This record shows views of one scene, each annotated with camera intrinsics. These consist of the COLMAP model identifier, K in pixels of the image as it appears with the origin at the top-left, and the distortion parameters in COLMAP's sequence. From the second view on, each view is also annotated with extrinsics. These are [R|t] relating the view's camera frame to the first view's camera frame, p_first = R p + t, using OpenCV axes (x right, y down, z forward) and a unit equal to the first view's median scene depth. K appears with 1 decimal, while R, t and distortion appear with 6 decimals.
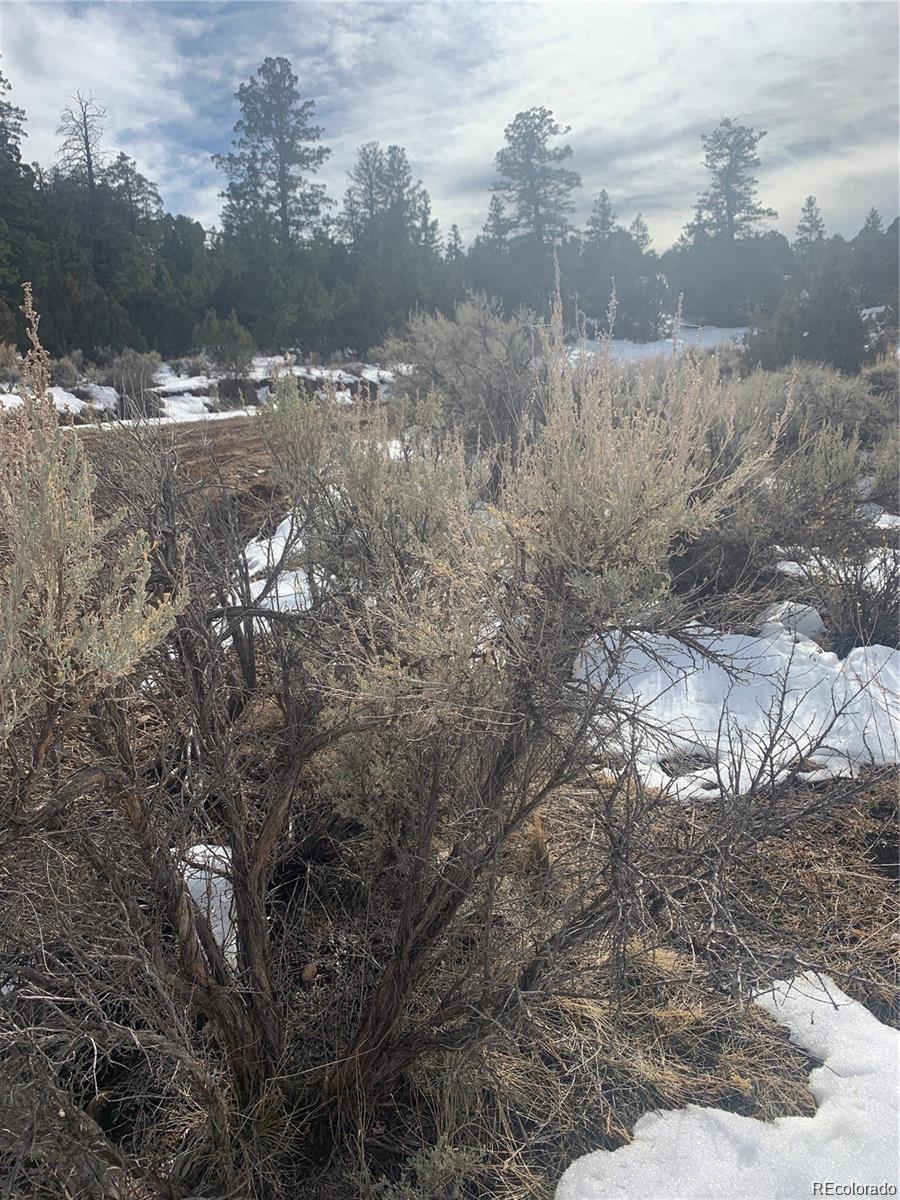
lens RADIAL K [[918.4, 0, 452.7], [0, 918.4, 600.6], [0, 0, 1]] dist [0.020596, -0.020357]
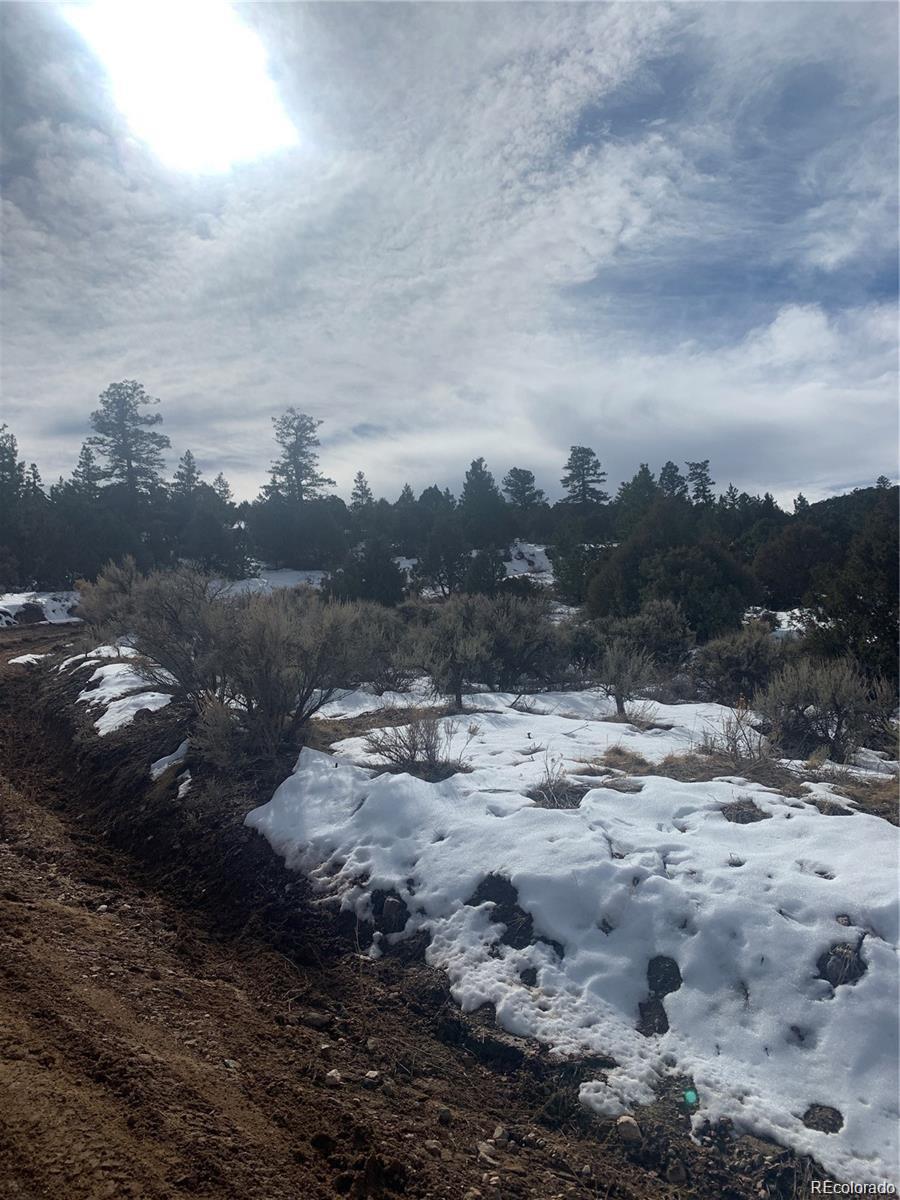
lens RADIAL K [[939.1, 0, 458.3], [0, 939.1, 606.8], [0, 0, 1]] dist [-0.069758, 0.010491]
pose [[0.899779, 0.010327, 0.436223, -0.229730], [0.095100, 0.971046, -0.219147, 0.162607], [-0.425855, 0.238669, 0.872745, -0.628607]]
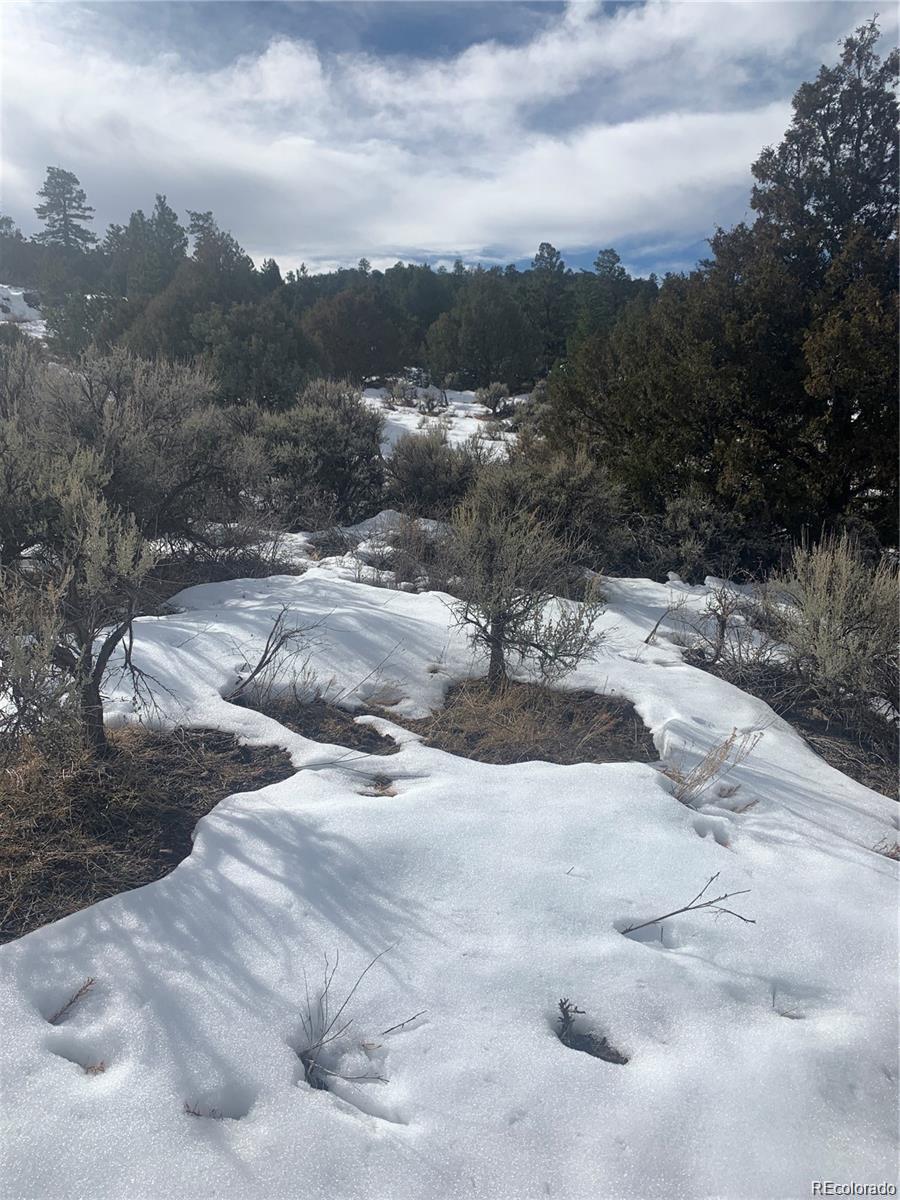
lens RADIAL K [[918.4, 0, 440.3], [0, 918.4, 583.5], [0, 0, 1]] dist [0.020596, -0.020357]
pose [[0.557303, -0.121951, 0.821304, 0.023675], [0.129059, 0.989856, 0.059404, 0.001454], [-0.820217, 0.072891, 0.567389, -0.016831]]
